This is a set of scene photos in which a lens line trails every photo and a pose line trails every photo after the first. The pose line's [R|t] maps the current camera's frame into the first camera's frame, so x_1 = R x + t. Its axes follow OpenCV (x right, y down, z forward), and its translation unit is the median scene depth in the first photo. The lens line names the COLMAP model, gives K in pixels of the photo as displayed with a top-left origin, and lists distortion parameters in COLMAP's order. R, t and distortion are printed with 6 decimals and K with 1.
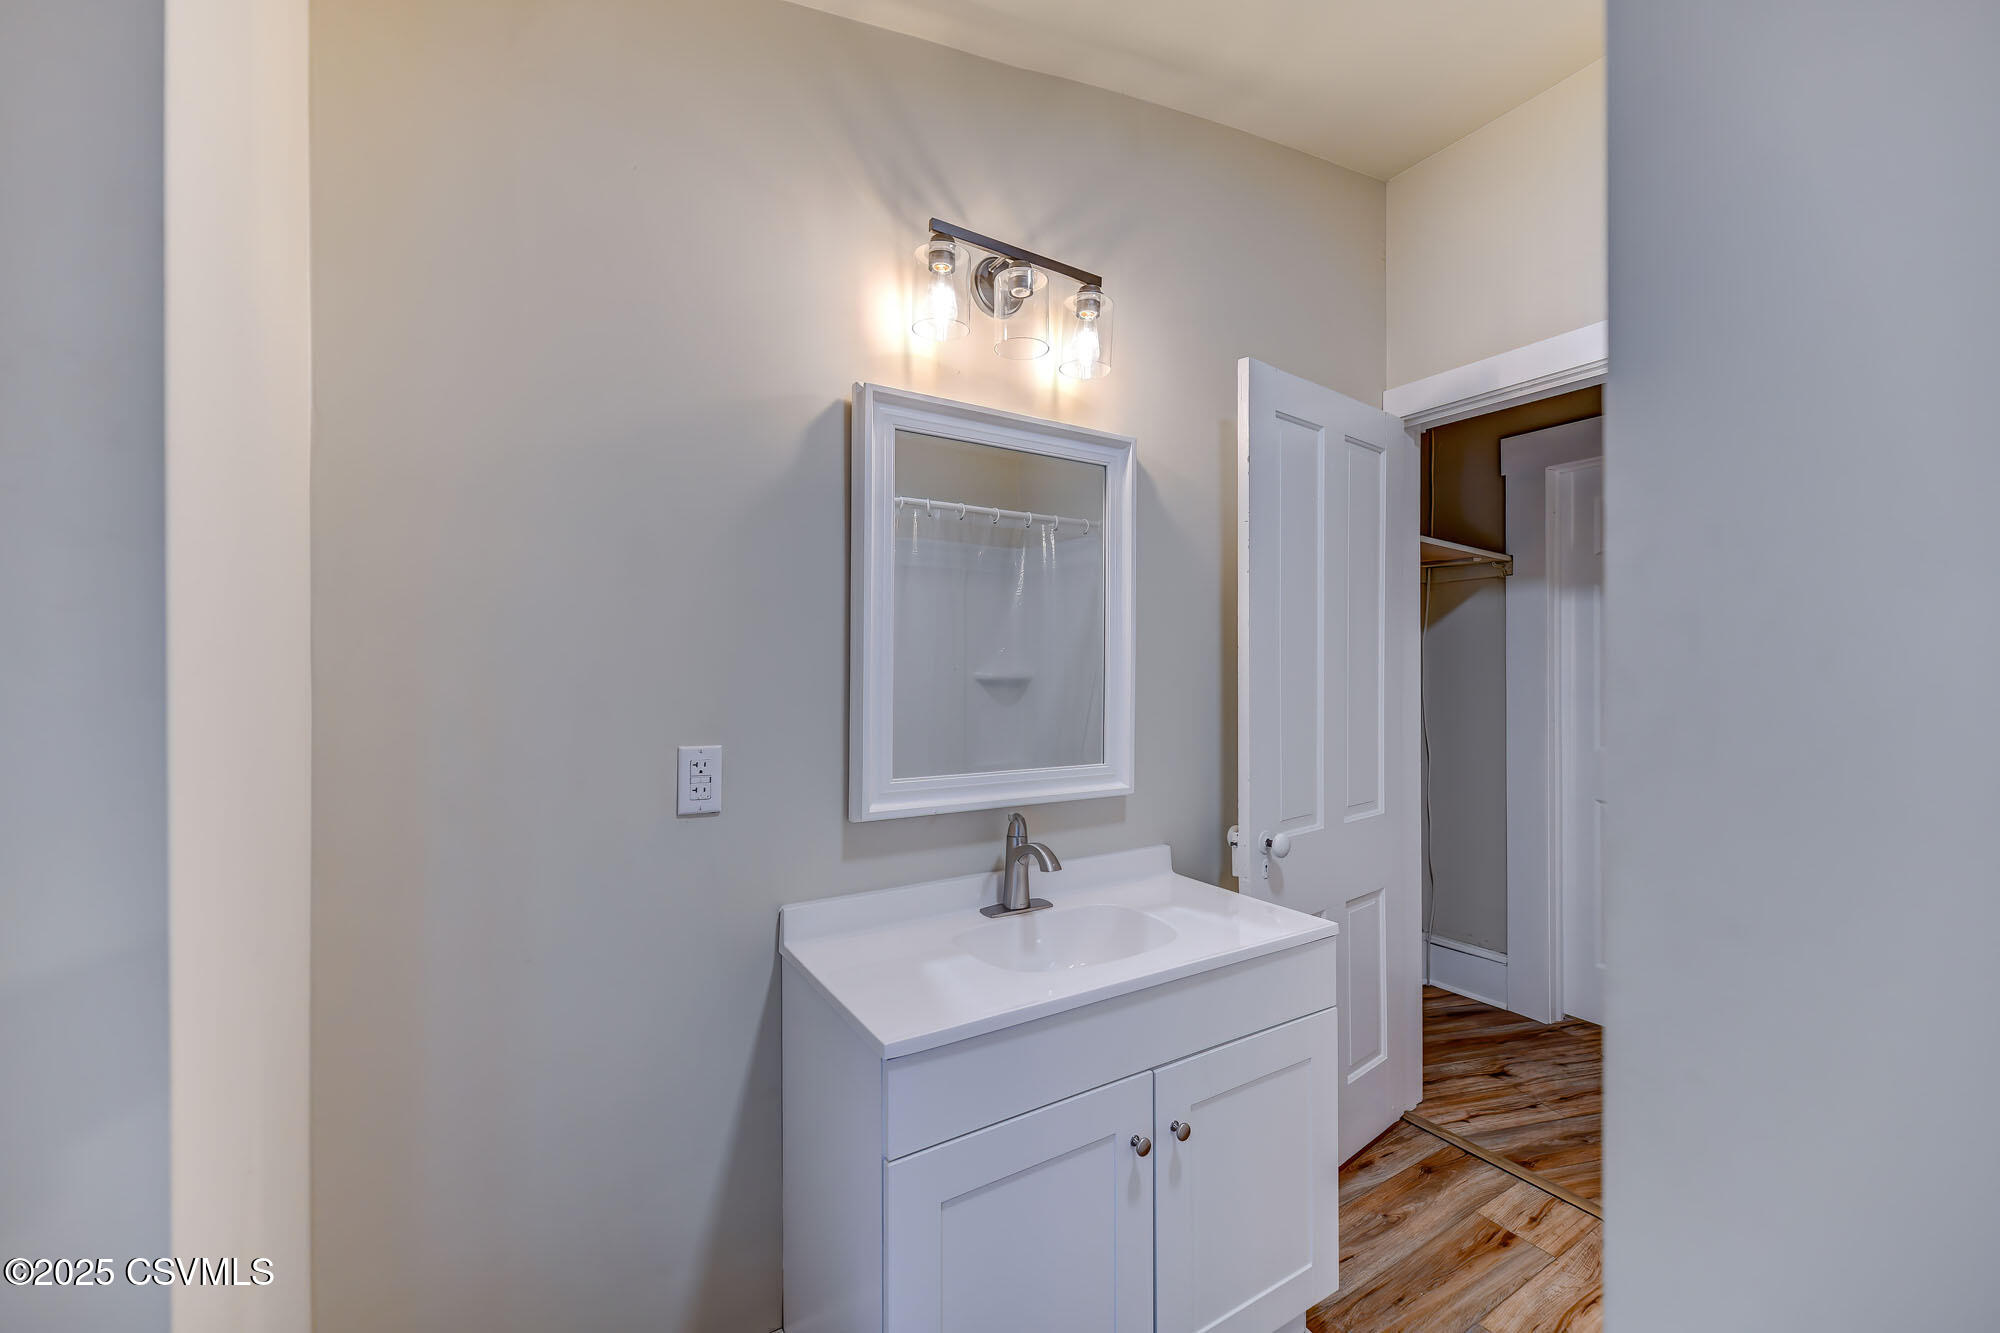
lens RADIAL K [[796.1, 0, 1006.0], [0, 796.1, 666.6], [0, 0, 1]] dist [0.016099, -0.003038]
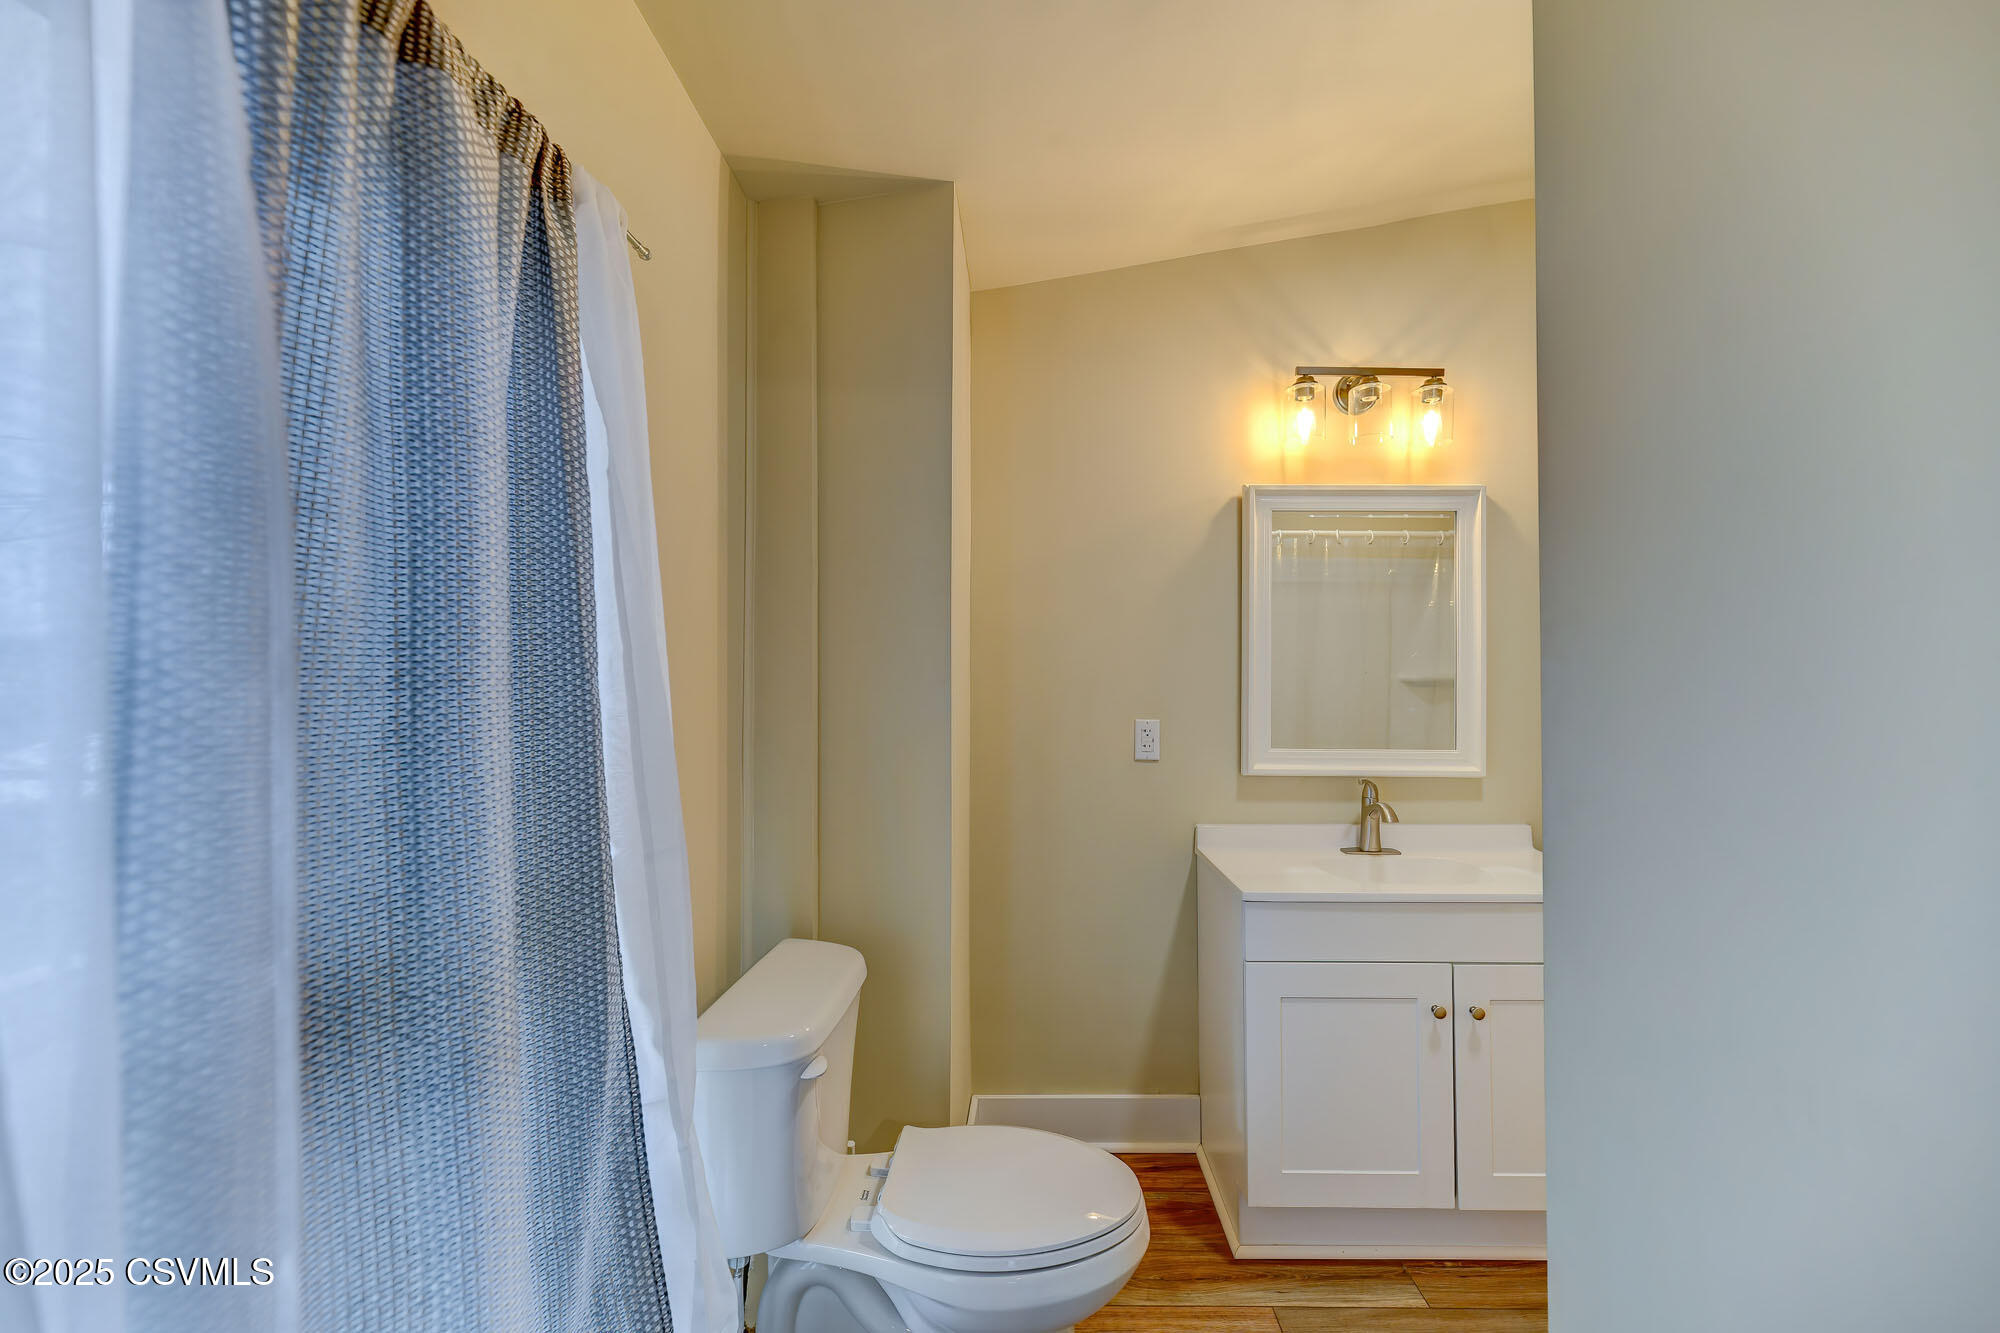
lens RADIAL K [[796.1, 0, 999.0], [0, 796.1, 668.3], [0, 0, 1]] dist [0.016099, -0.003038]
pose [[0.836134, 0.001997, -0.548522, 0.240868], [-0.000362, 0.999995, 0.003088, -0.010844], [0.548525, -0.002383, 0.836131, -0.497714]]
